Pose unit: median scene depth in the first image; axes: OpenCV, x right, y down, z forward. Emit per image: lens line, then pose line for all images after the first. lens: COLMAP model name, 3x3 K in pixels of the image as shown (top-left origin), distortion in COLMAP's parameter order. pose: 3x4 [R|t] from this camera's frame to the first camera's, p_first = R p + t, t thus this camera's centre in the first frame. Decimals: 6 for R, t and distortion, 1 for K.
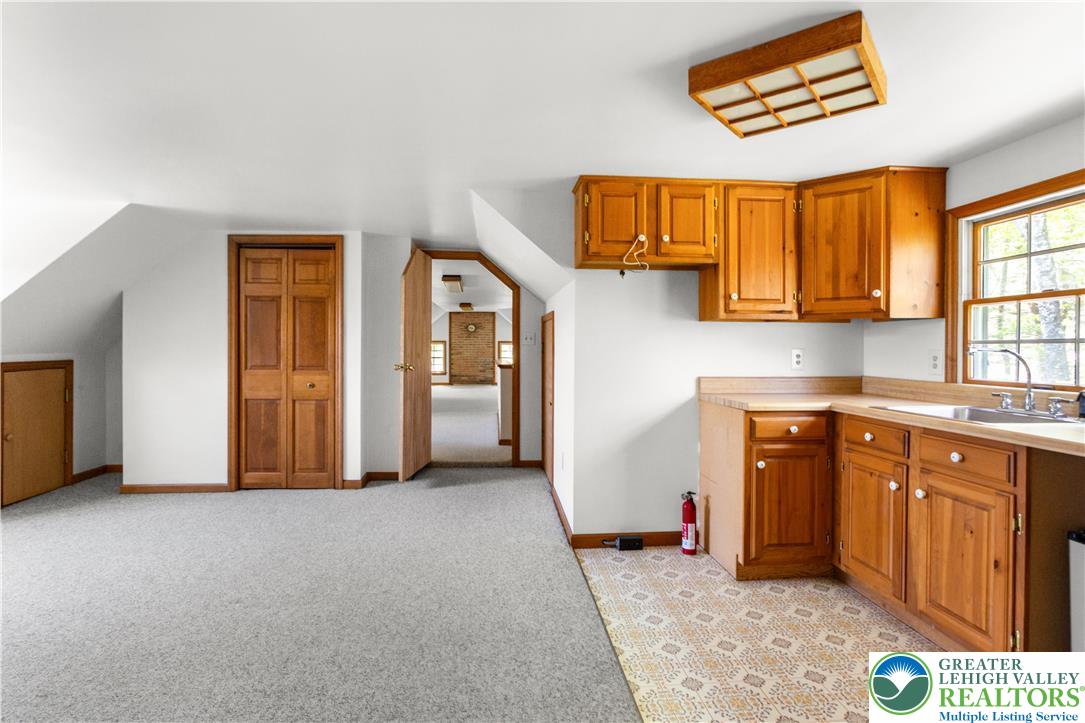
lens RADIAL K [[562.2, 0, 546.2], [0, 562.2, 355.3], [0, 0, 1]] dist [-0.004785, -0.000442]
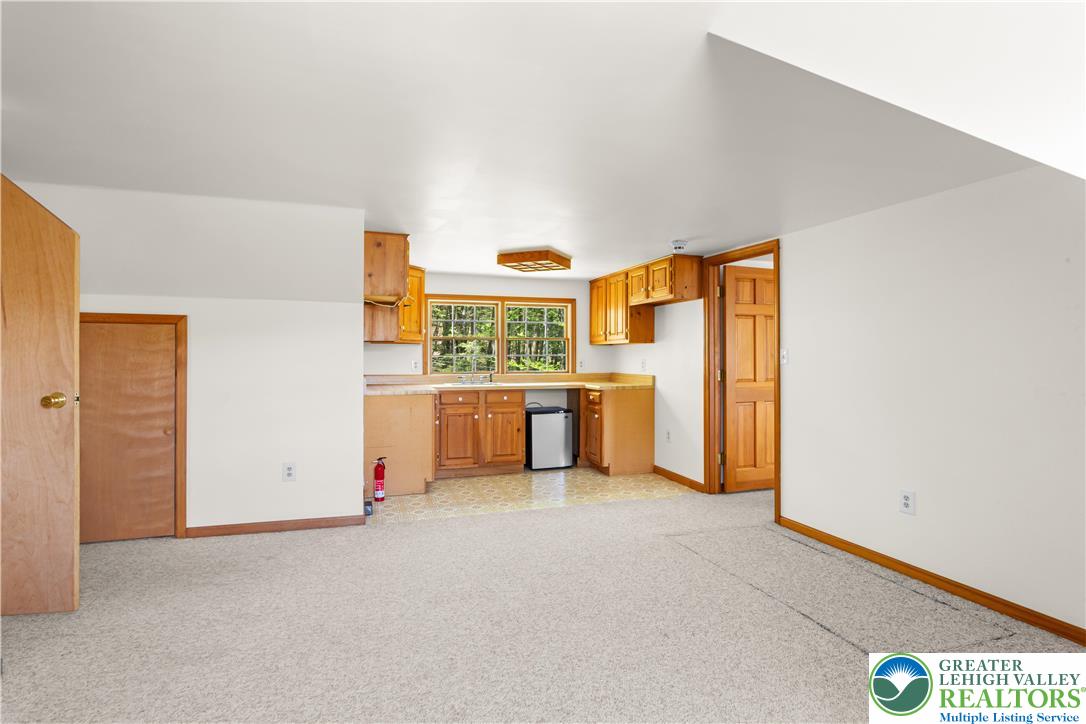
lens RADIAL K [[562.8, 0, 545.5], [0, 562.8, 359.1], [0, 0, 1]] dist [-0.004785, -0.000442]
pose [[-0.285185, -0.008206, 0.958437, -0.830540], [0.005924, 0.999929, 0.010324, -0.016486], [-0.958454, 0.008622, -0.285116, 0.660268]]
